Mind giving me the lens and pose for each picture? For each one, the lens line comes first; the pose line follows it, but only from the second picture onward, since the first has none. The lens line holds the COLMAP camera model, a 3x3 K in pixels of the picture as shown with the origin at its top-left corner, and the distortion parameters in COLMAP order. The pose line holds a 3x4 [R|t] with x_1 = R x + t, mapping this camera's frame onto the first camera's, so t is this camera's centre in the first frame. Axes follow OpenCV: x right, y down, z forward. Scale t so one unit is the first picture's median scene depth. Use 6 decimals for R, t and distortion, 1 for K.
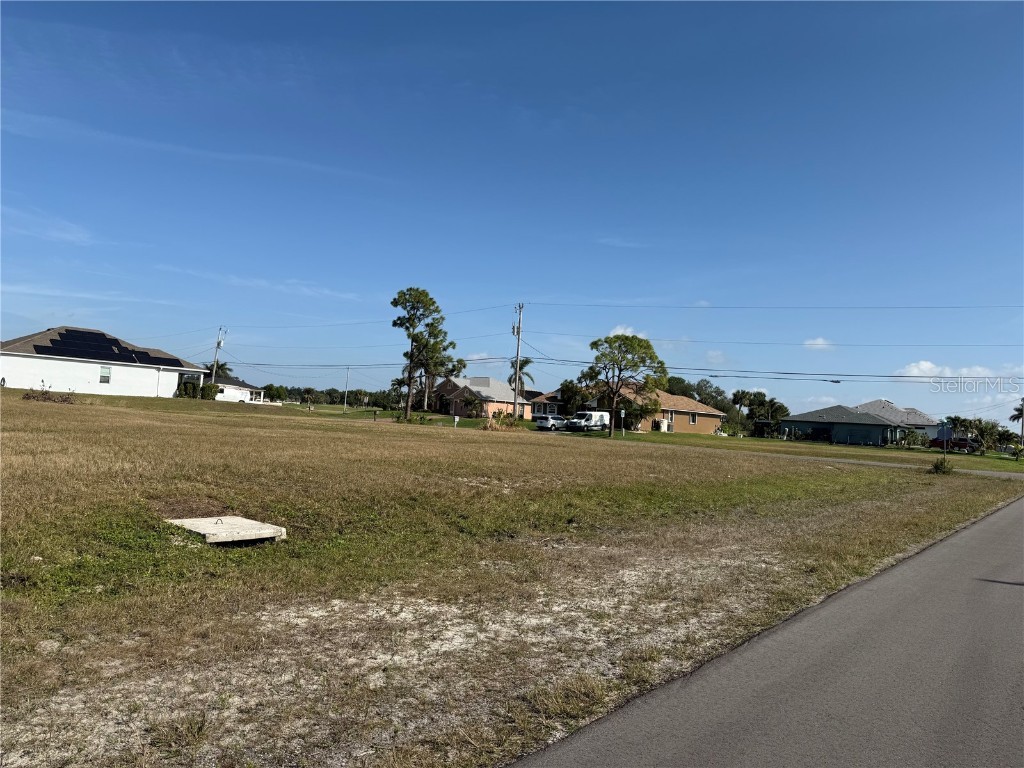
lens RADIAL K [[704.1, 0, 513.9], [0, 704.1, 373.8], [0, 0, 1]] dist [0.064537, -0.000229]
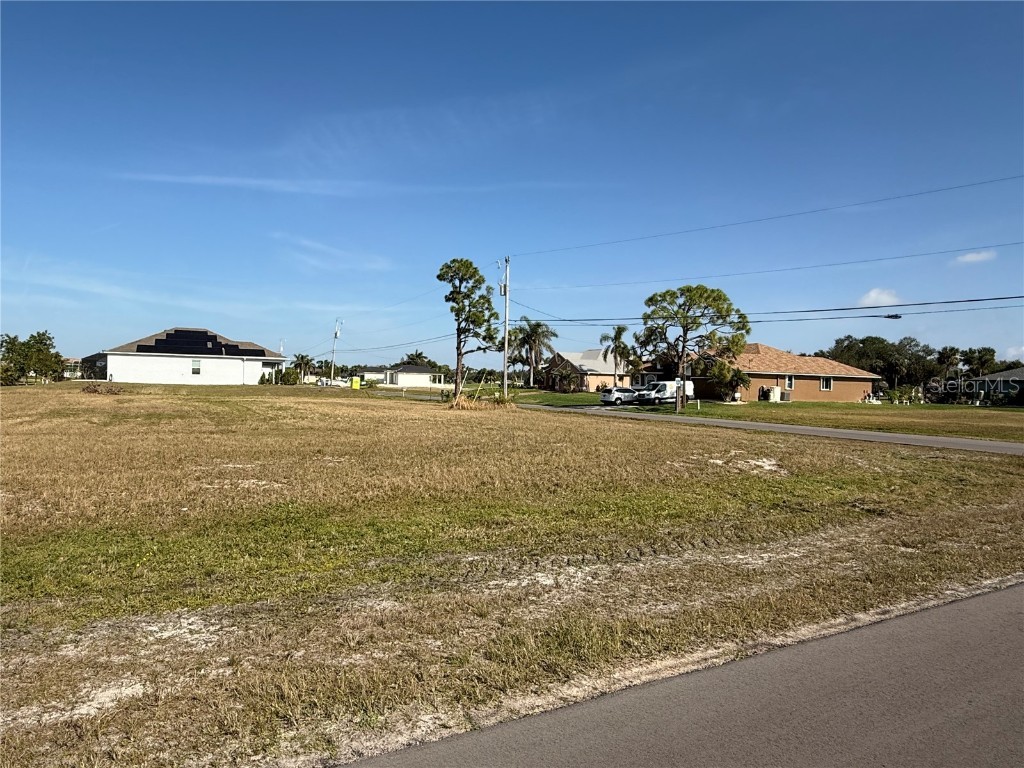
lens RADIAL K [[637.5, 0, 486.0], [0, 637.5, 371.3], [0, 0, 1]] dist [0.009981, -0.000006]
pose [[0.925740, -0.049791, -0.374869, 0.182109], [0.059579, 0.998117, 0.014558, 0.016201], [0.373438, -0.035811, 0.926963, 0.191561]]
